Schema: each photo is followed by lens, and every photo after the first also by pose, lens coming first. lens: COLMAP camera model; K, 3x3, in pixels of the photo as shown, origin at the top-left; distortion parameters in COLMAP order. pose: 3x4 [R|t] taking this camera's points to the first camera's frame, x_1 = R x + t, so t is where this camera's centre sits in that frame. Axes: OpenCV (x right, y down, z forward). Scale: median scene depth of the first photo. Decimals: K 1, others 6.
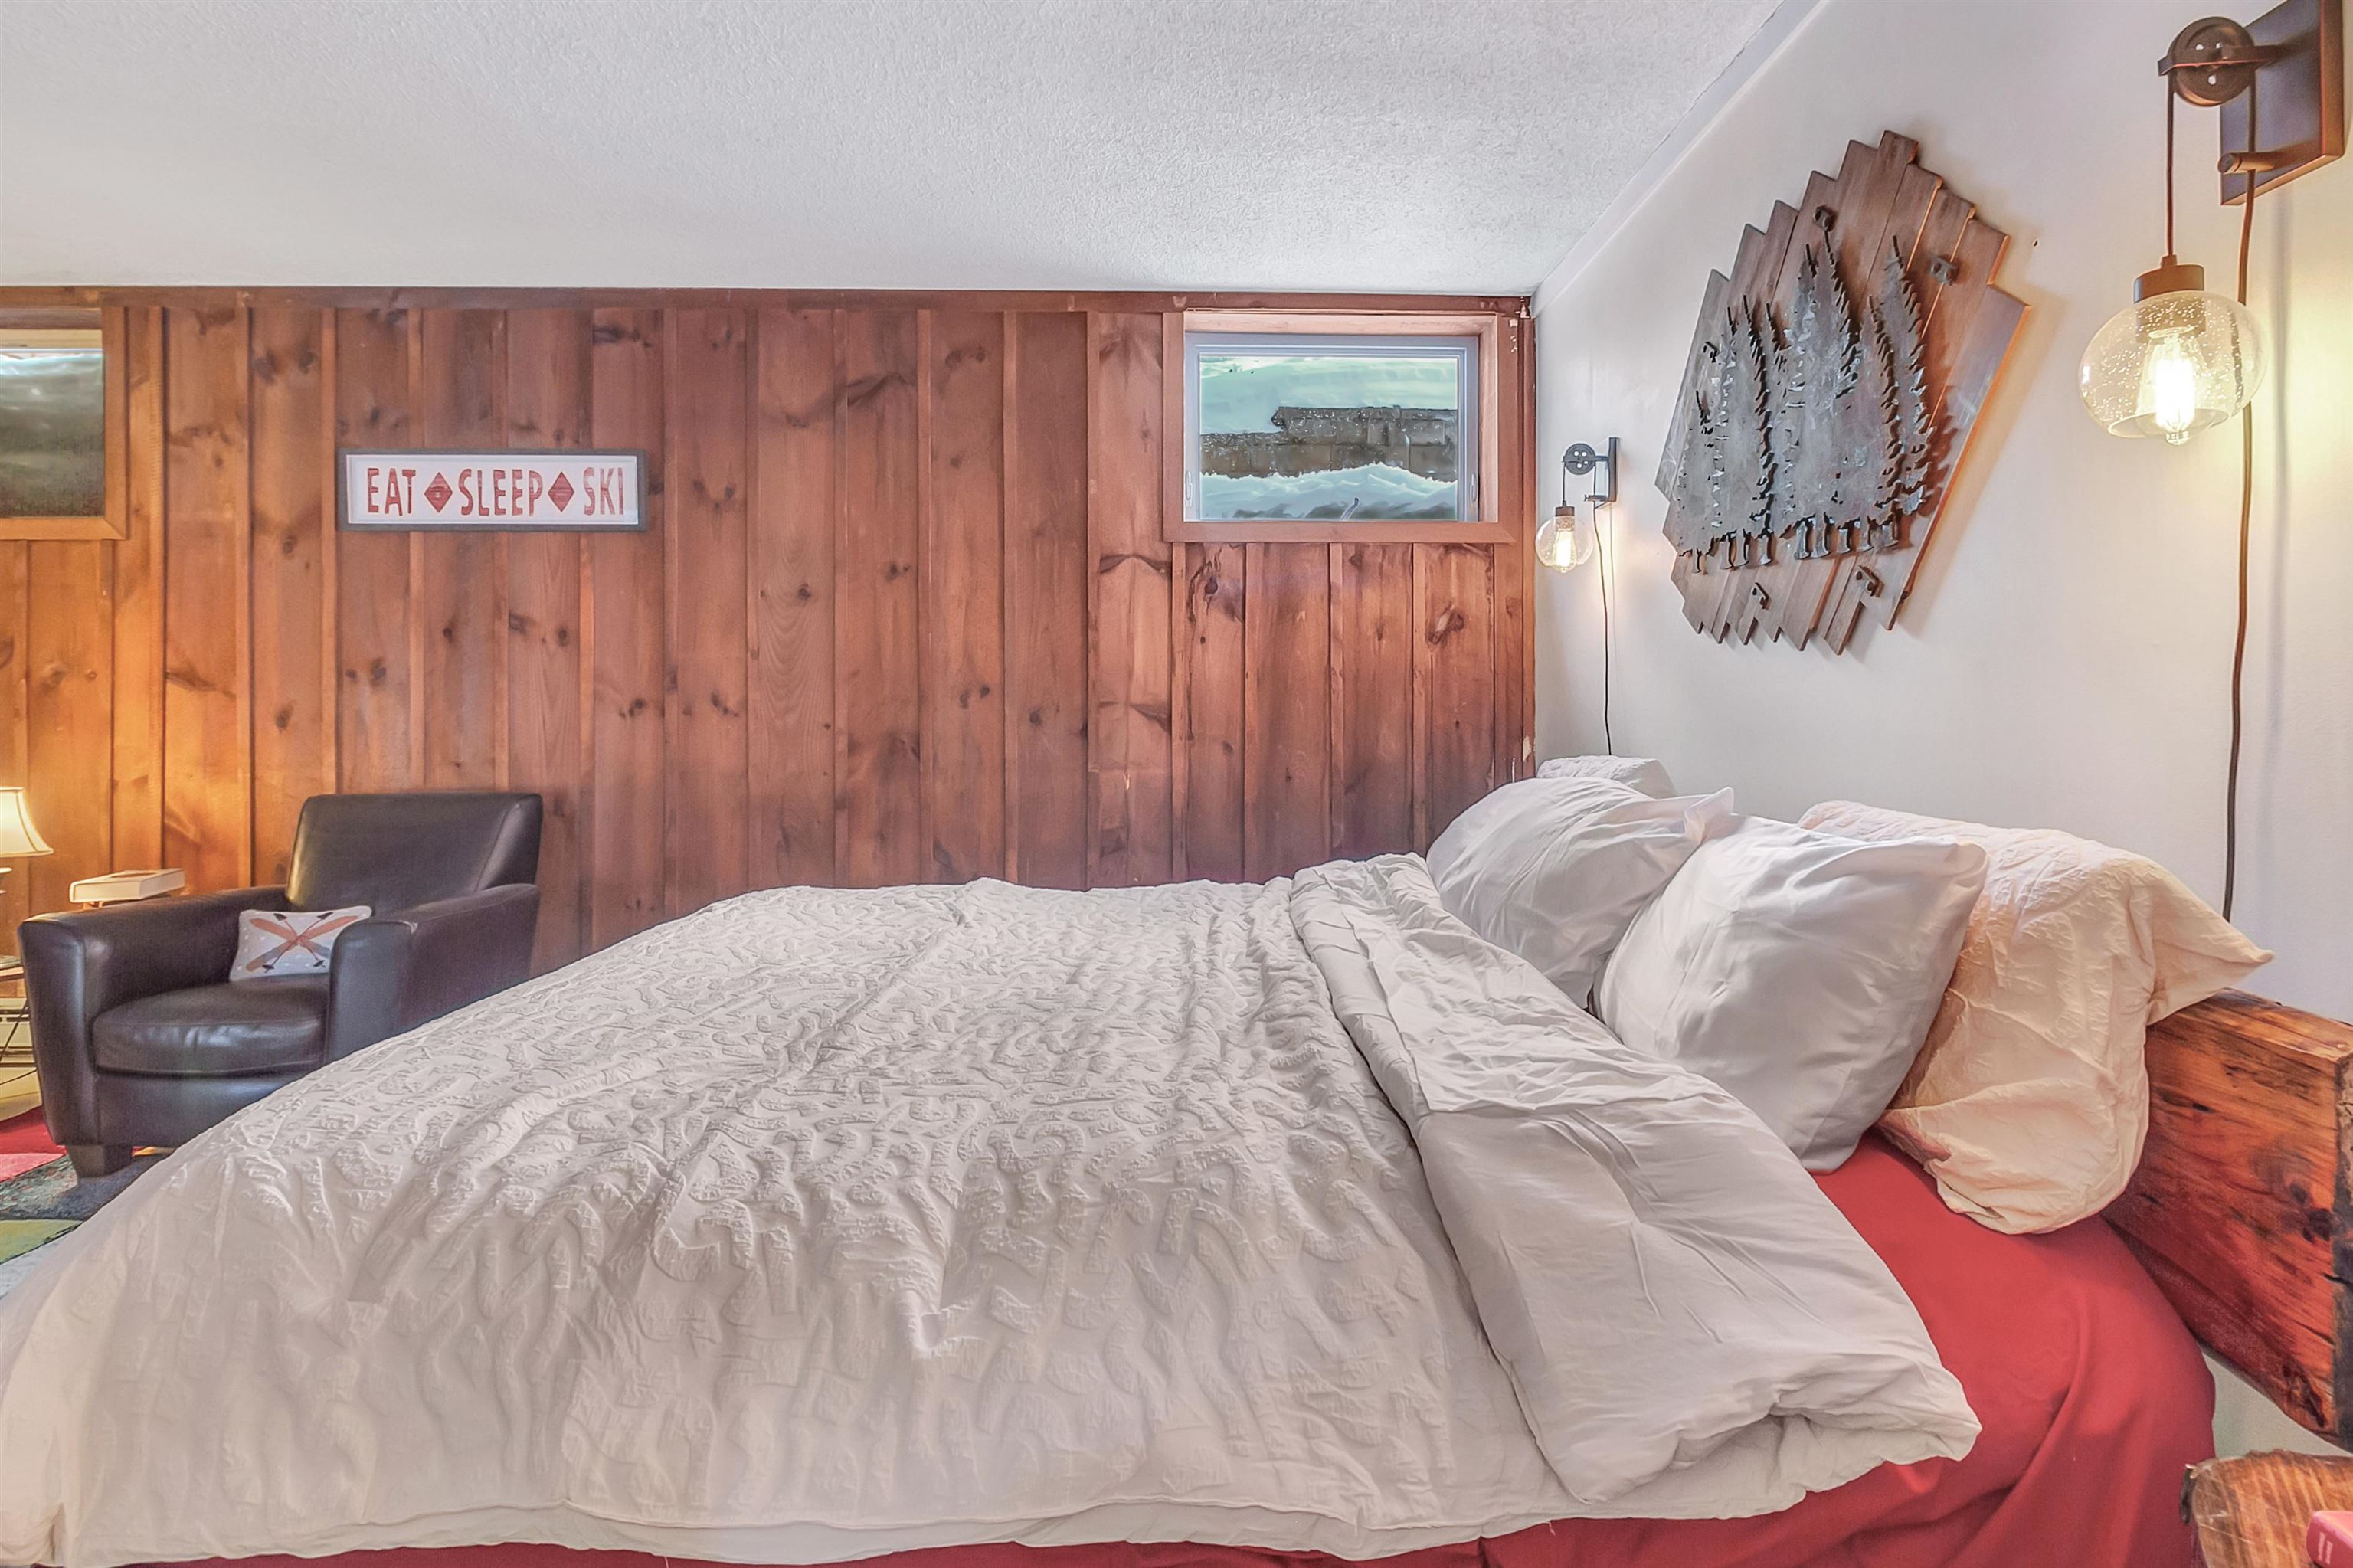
lens RADIAL K [[1150.8, 0, 1201.9], [0, 1150.8, 715.3], [0, 0, 1]] dist [-0.001665, 0.001331]
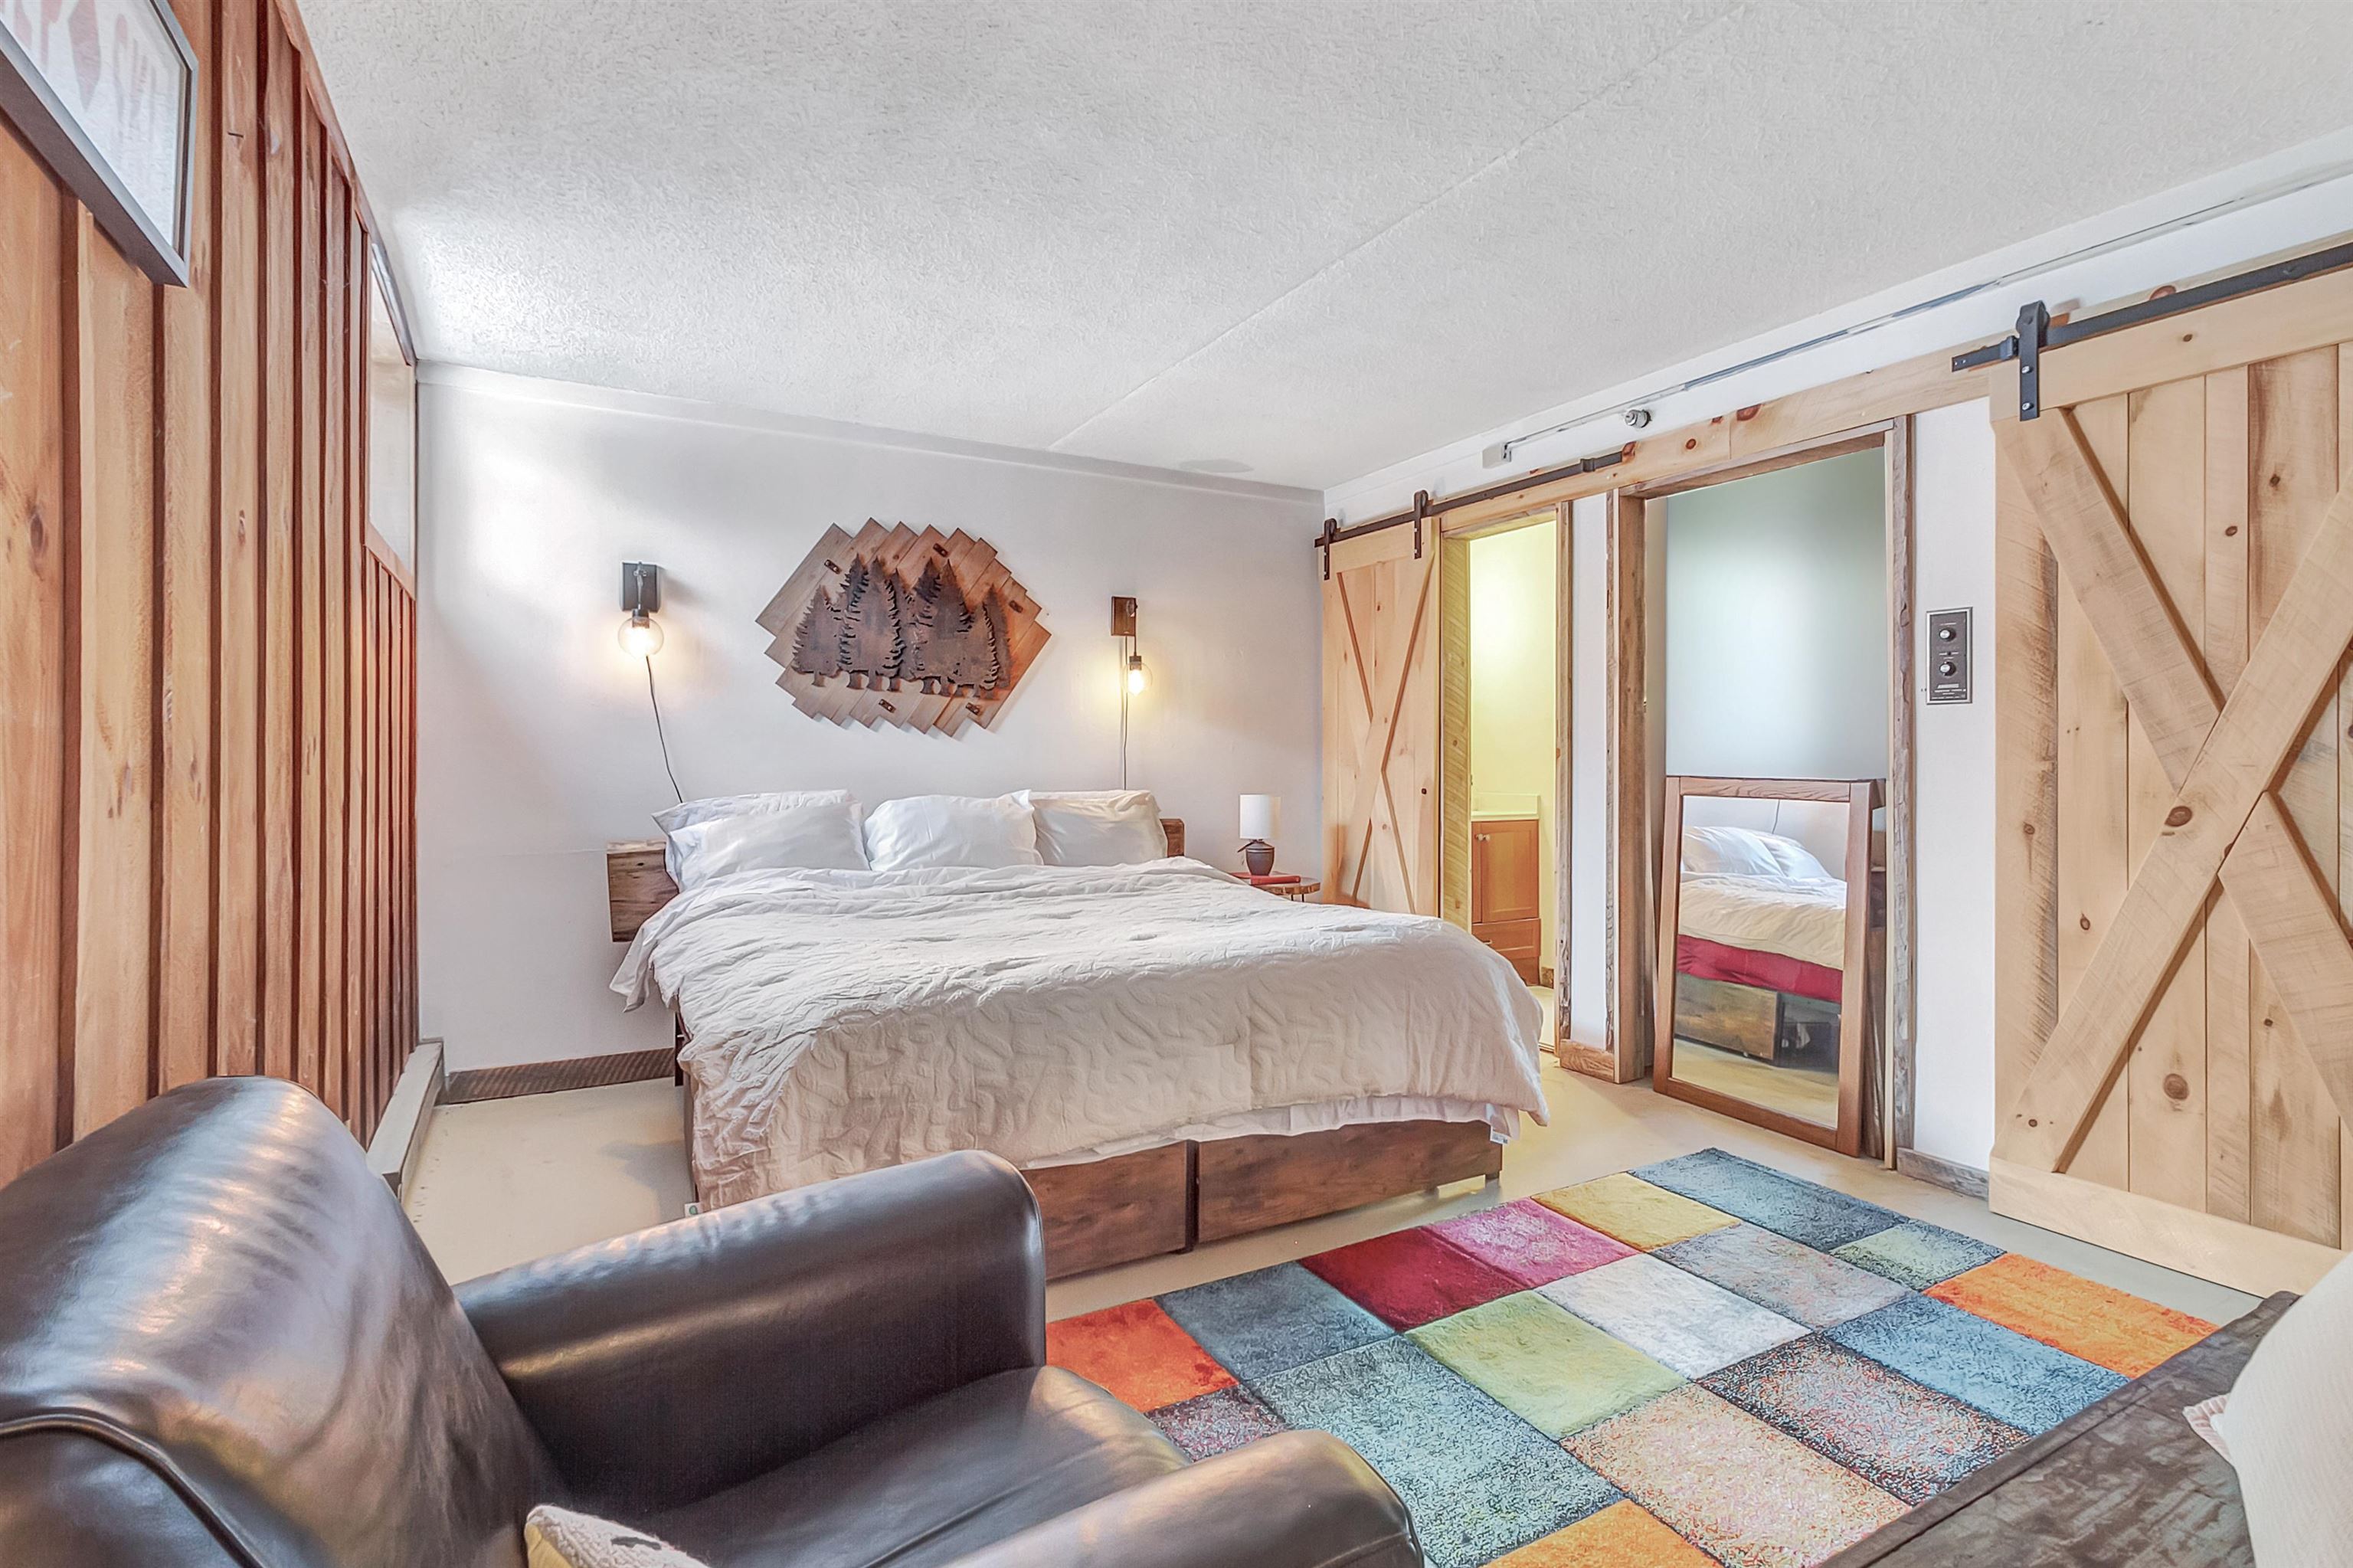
lens RADIAL K [[1139.7, 0, 1189.1], [0, 1139.7, 768.8], [0, 0, 1]] dist [0.003150, 0.000771]
pose [[-0.471670, -0.009481, 0.881724, -0.940305], [0.013168, 0.999755, 0.017794, -0.013495], [-0.881677, 0.020003, -0.471430, 0.898774]]
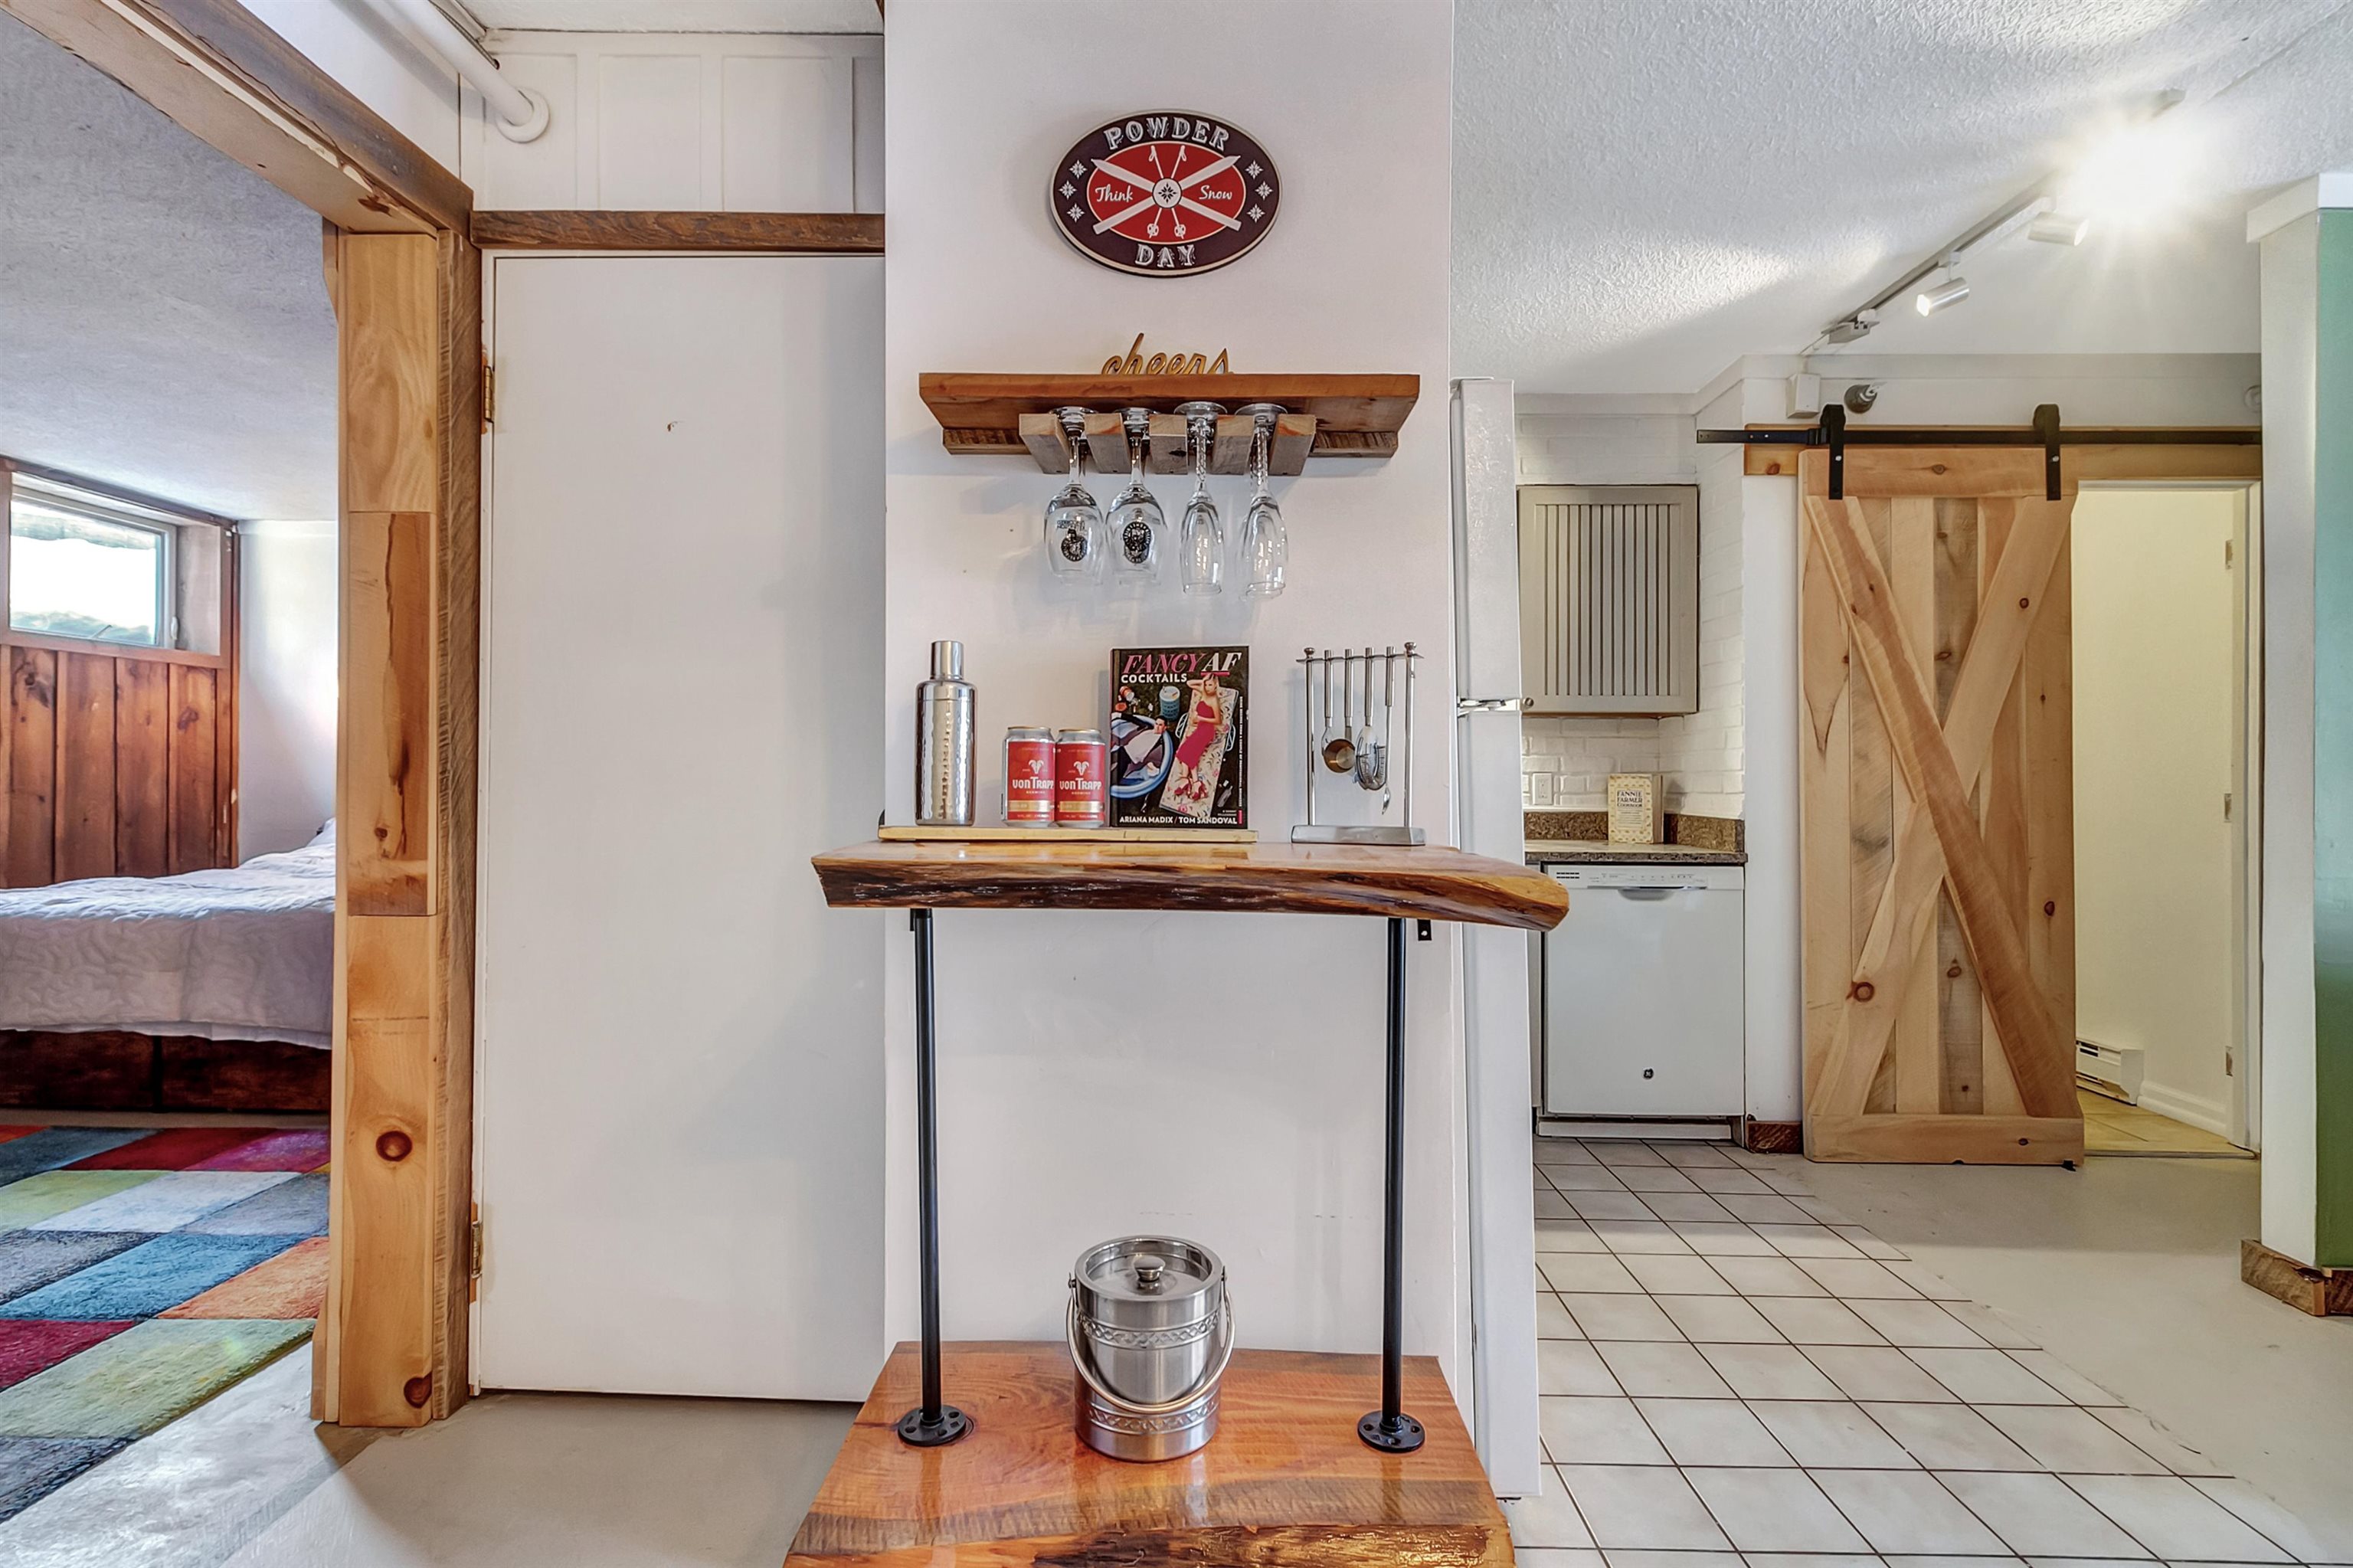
lens RADIAL K [[1103.2, 0, 1176.5], [0, 1103.2, 784.0], [0, 0, 1]] dist [-0.001294, -0.000230]
pose [[0.032980, -0.005616, 0.999440, -1.267024], [0.004356, 0.999976, 0.005476, 0.009102], [-0.999447, 0.004173, 0.033004, -0.396234]]
